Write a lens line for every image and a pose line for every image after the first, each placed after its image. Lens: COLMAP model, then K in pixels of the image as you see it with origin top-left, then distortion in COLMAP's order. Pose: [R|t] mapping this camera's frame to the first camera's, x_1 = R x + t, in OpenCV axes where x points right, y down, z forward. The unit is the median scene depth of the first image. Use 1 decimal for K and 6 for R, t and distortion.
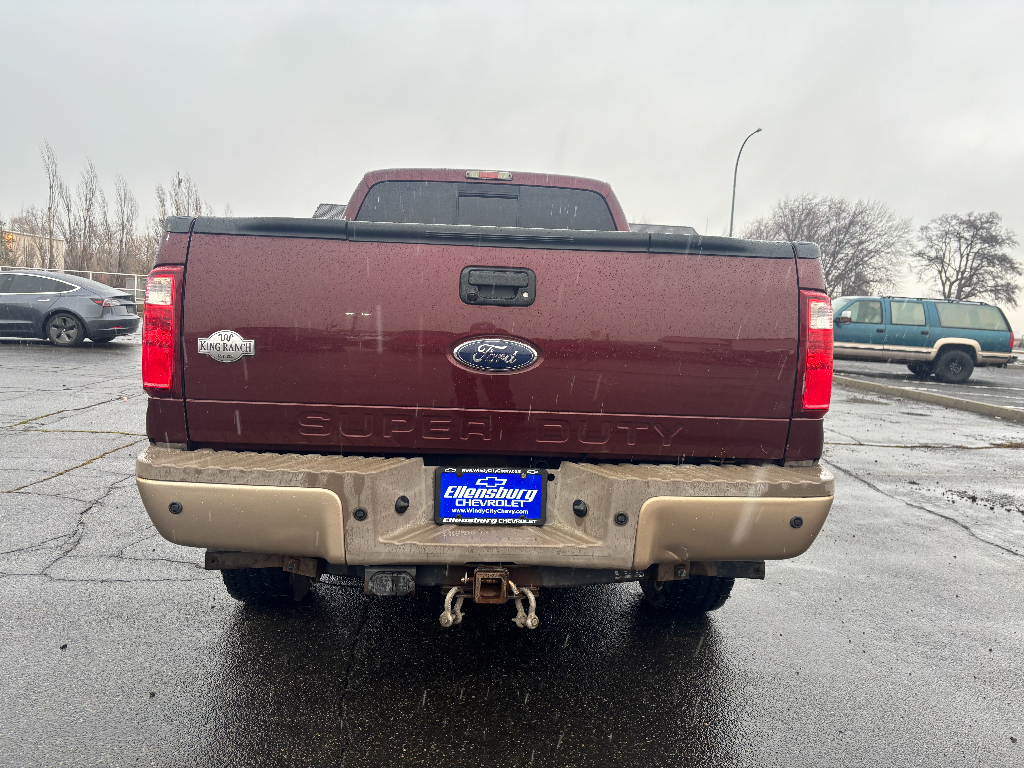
lens RADIAL K [[778.5, 0, 516.5], [0, 778.5, 393.7], [0, 0, 1]] dist [0.052666, -0.062070]
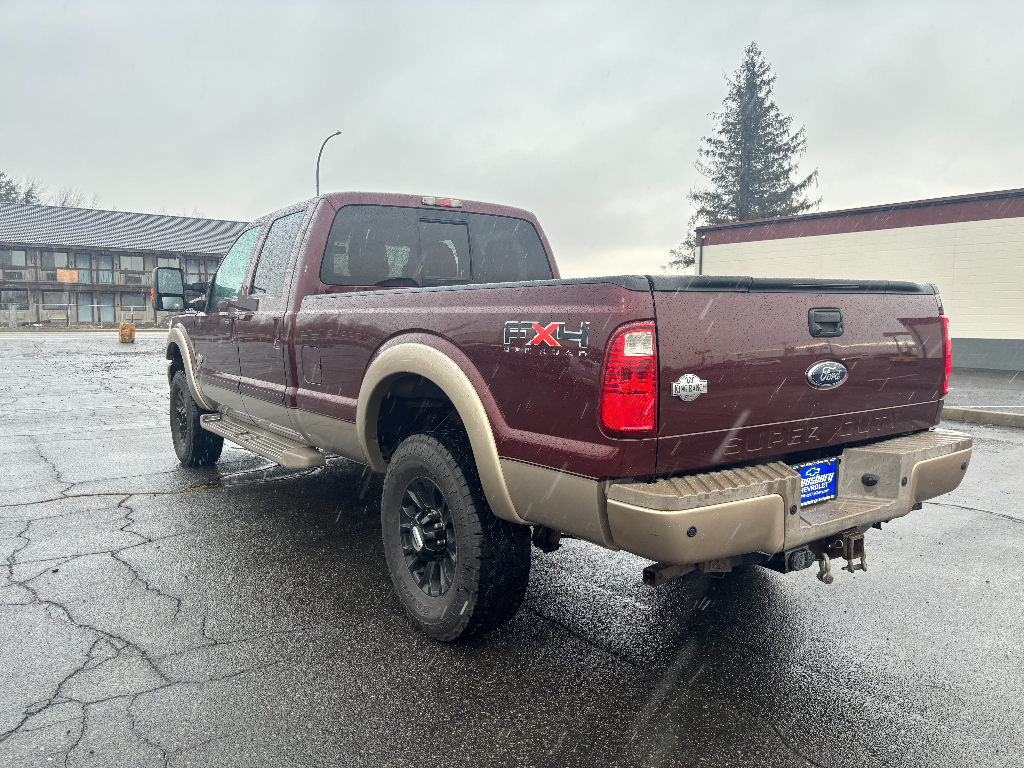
lens RADIAL K [[778.5, 0, 505.7], [0, 778.5, 416.3], [0, 0, 1]] dist [0.052666, -0.062070]
pose [[0.840636, -0.114429, 0.529374, -1.169156], [0.097050, 0.993431, 0.060626, -0.110398], [-0.532834, 0.000412, 0.846220, 0.162550]]
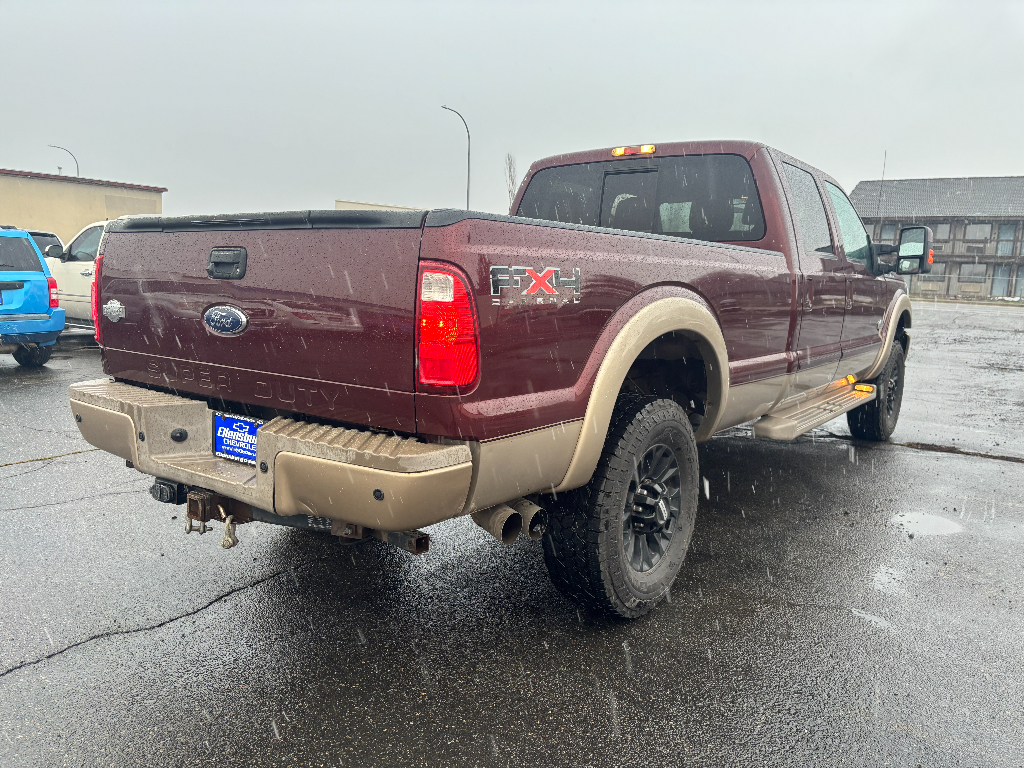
lens RADIAL K [[778.5, 0, 528.1], [0, 778.5, 410.4], [0, 0, 1]] dist [0.052666, -0.062070]
pose [[0.788712, 0.089195, -0.608258, 1.064285], [-0.066568, 0.995992, 0.059735, -0.014299], [0.611149, -0.006623, 0.791488, 0.318850]]
